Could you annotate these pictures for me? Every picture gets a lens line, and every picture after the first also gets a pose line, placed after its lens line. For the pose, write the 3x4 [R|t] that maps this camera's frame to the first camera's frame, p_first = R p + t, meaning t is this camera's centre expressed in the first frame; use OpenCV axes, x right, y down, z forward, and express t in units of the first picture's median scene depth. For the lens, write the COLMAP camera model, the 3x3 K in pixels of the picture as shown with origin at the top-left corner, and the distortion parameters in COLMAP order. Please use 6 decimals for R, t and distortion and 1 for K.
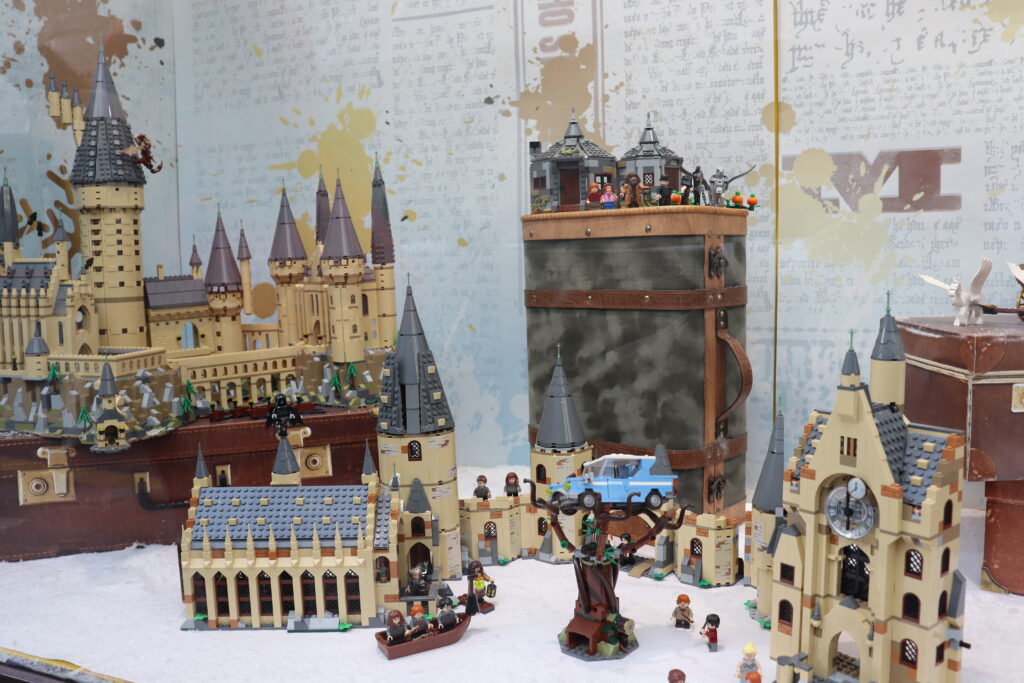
lens RADIAL K [[839.5, 0, 512.0], [0, 839.5, 341.5], [0, 0, 1]] dist [-0.181386, 0.150518]
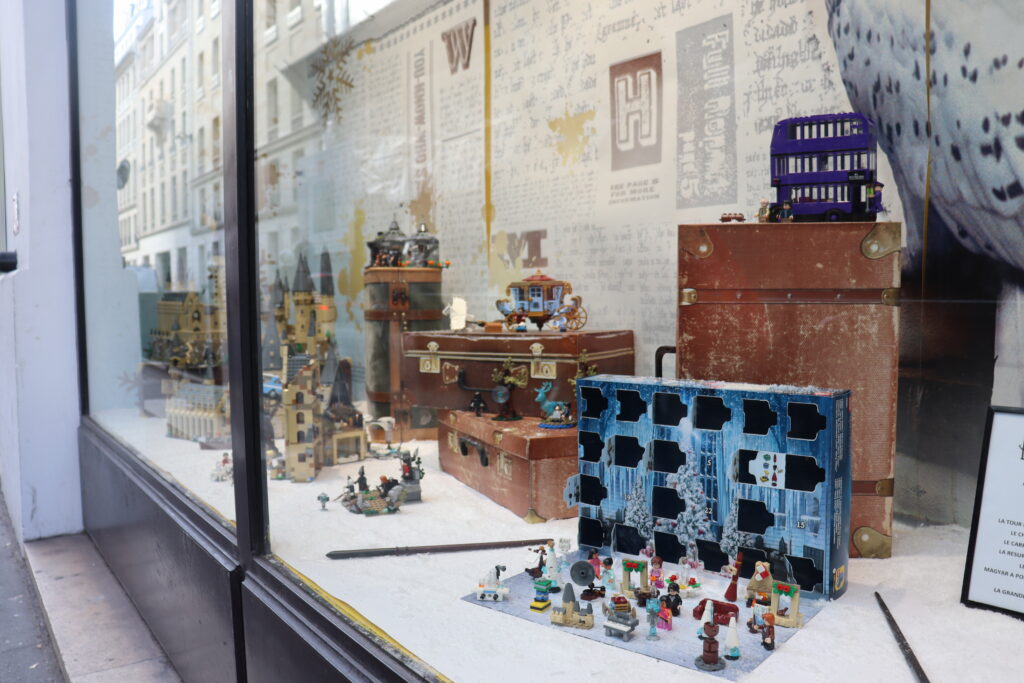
lens RADIAL K [[839.5, 0, 512.0], [0, 839.5, 341.5], [0, 0, 1]] dist [-0.181386, 0.150518]
pose [[0.846038, 0.043447, -0.531350, 1.354121], [-0.052031, 0.998645, -0.001189, -0.001407], [0.530578, 0.028653, 0.847152, -0.484650]]
